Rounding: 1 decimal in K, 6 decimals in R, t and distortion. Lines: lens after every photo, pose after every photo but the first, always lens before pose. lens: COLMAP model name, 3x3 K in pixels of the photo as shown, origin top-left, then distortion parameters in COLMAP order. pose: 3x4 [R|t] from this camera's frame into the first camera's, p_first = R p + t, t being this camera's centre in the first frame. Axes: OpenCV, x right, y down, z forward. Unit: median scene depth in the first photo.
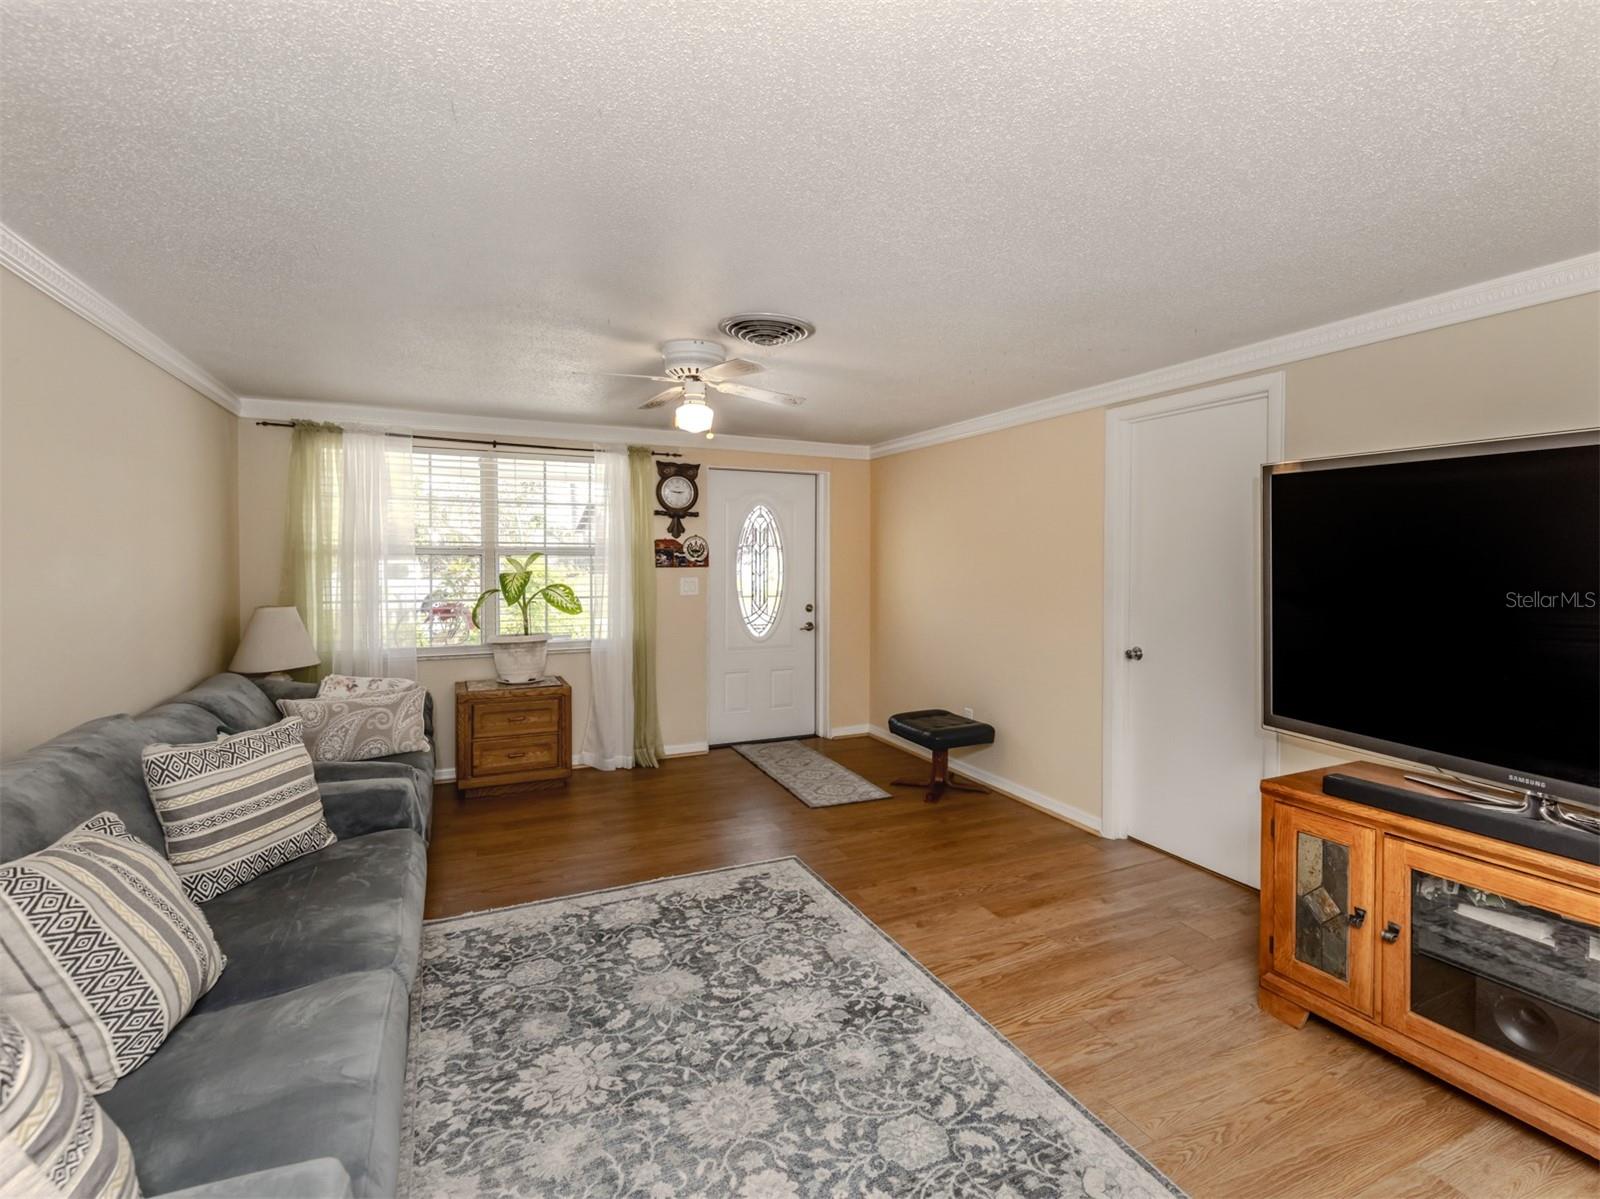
lens RADIAL K [[832.8, 0, 801.5], [0, 832.8, 593.7], [0, 0, 1]] dist [0.006697, -0.000209]
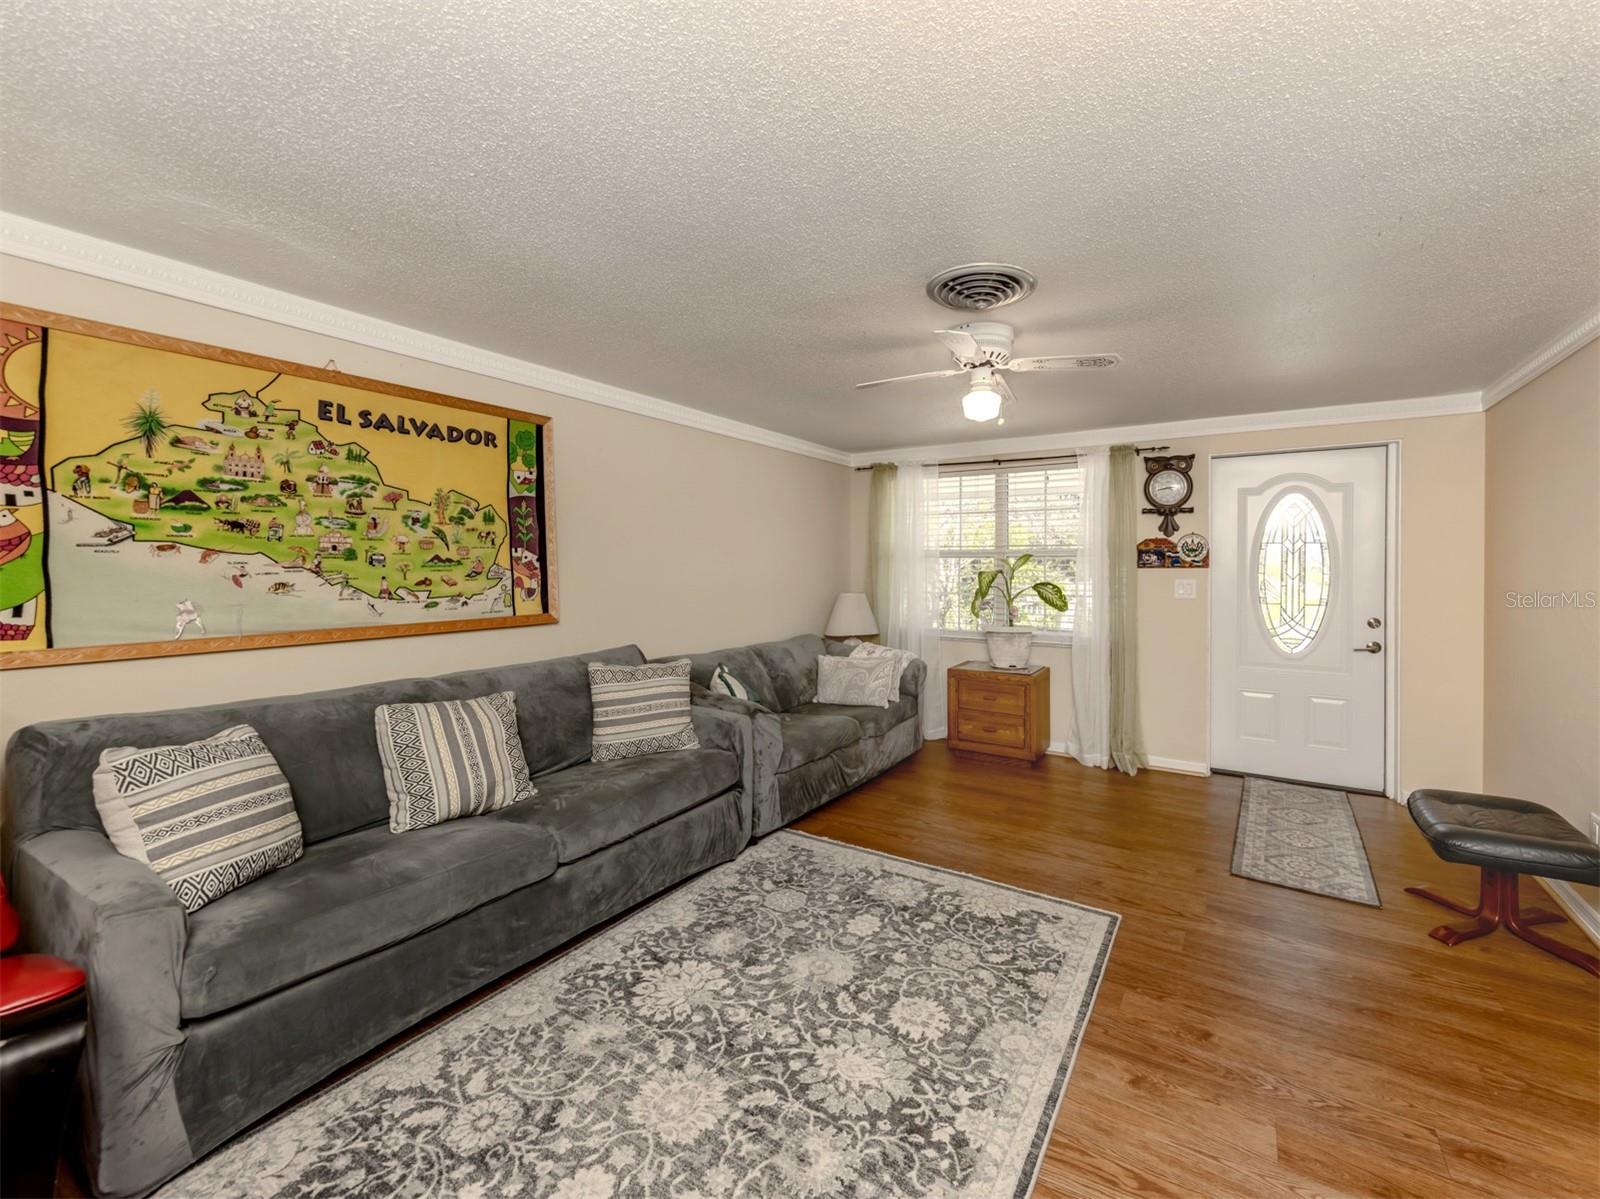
lens RADIAL K [[648.1, 0, 800.9], [0, 648.1, 584.1], [0, 0, 1]] dist [0.004584, -0.000220]
pose [[0.546527, 0.024422, -0.837085, 0.266400], [-0.038229, 0.999260, 0.004194, -0.001072], [0.836569, 0.029709, 0.547056, 0.290801]]
